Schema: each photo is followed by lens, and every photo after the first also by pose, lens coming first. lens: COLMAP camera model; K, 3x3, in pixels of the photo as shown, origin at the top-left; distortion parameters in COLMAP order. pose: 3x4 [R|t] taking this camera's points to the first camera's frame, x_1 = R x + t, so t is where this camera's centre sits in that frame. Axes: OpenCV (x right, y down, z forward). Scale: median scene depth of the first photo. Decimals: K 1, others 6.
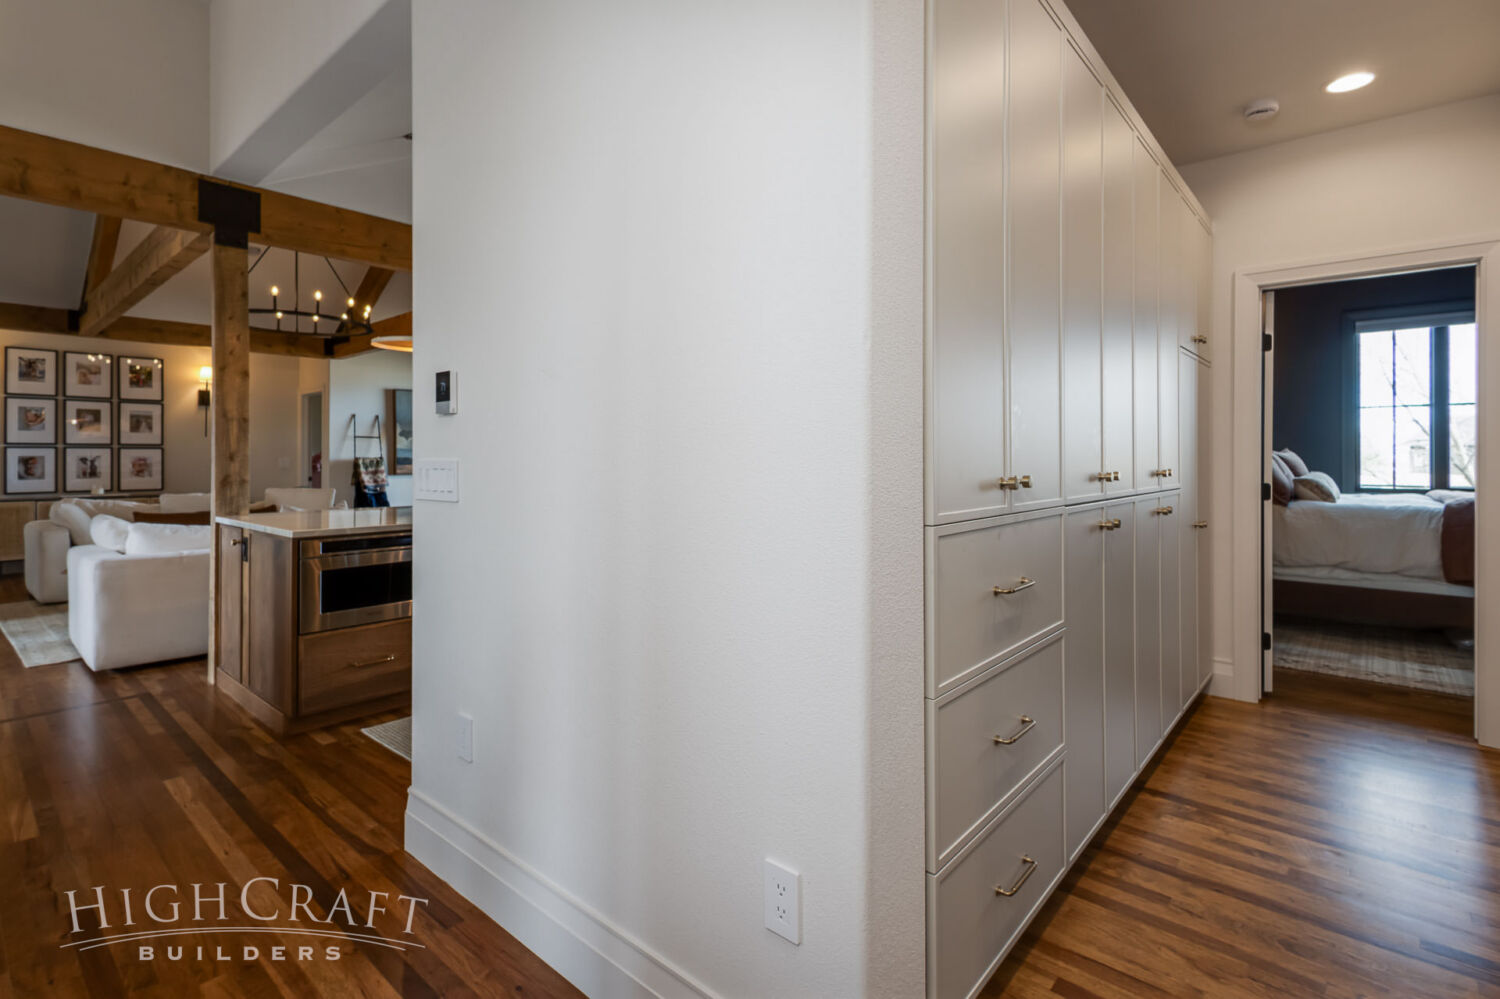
lens RADIAL K [[716.7, 0, 751.5], [0, 716.7, 452.4], [0, 0, 1]] dist [0.015326, -0.000921]
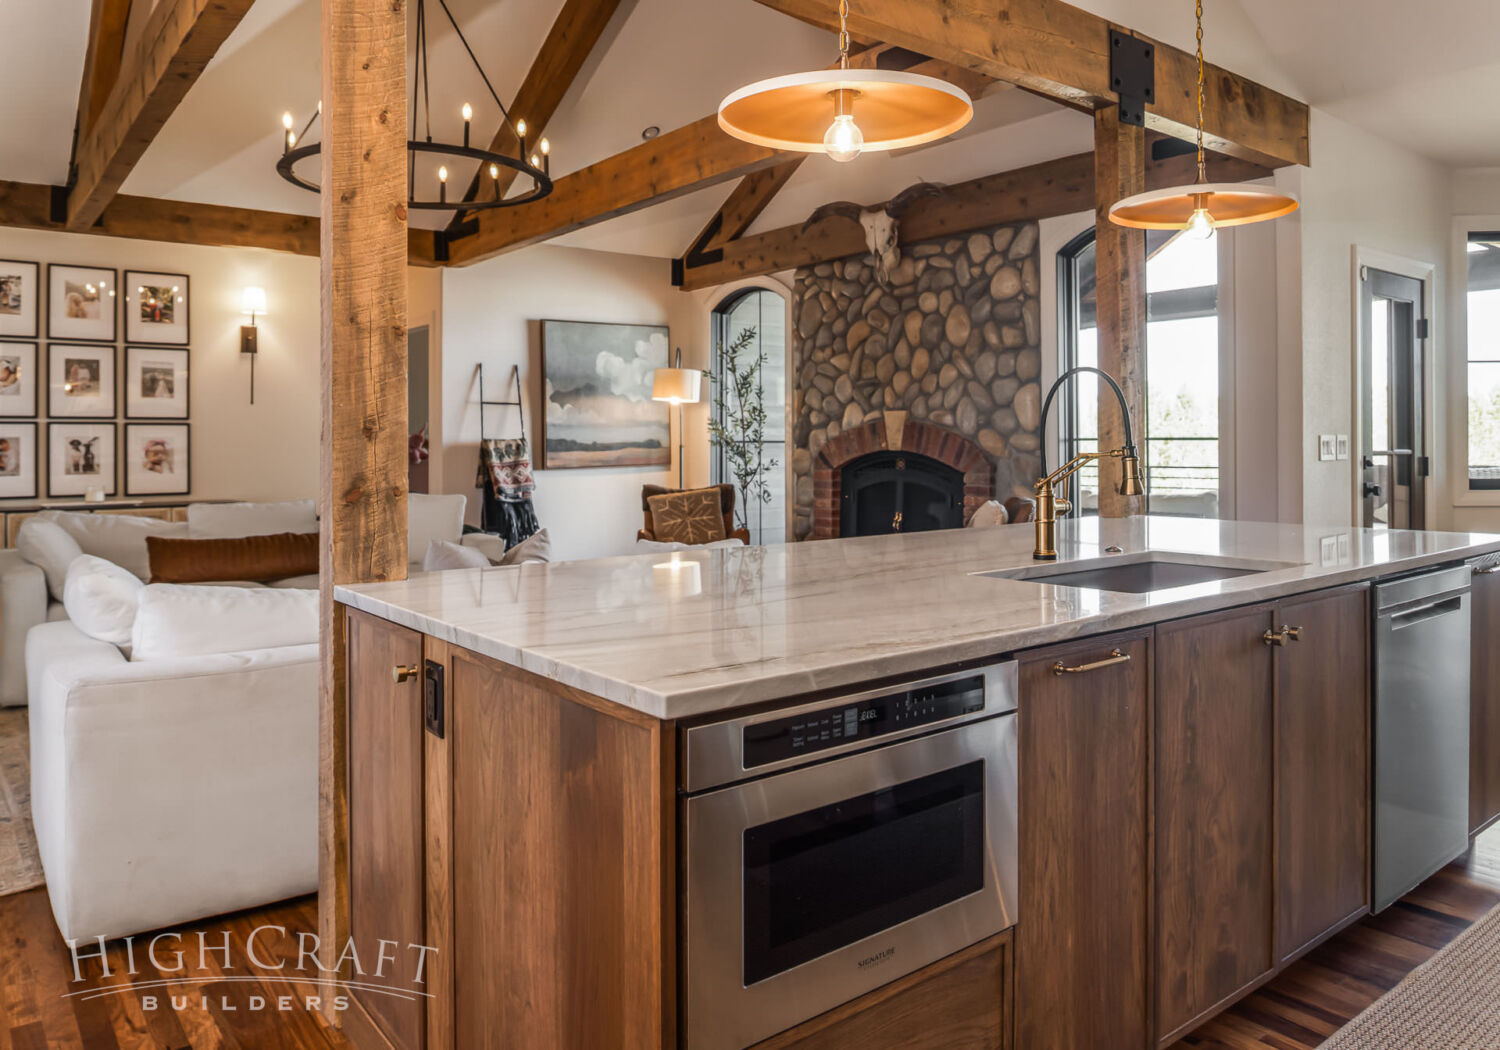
lens RADIAL K [[1033.6, 0, 736.9], [0, 1033.6, 430.0], [0, 0, 1]] dist [0.002543, -0.000925]
pose [[0.982496, -0.004853, -0.186222, -0.220675], [0.003899, 0.999977, -0.005491, 0.005828], [0.186244, 0.004669, 0.982492, 0.257901]]
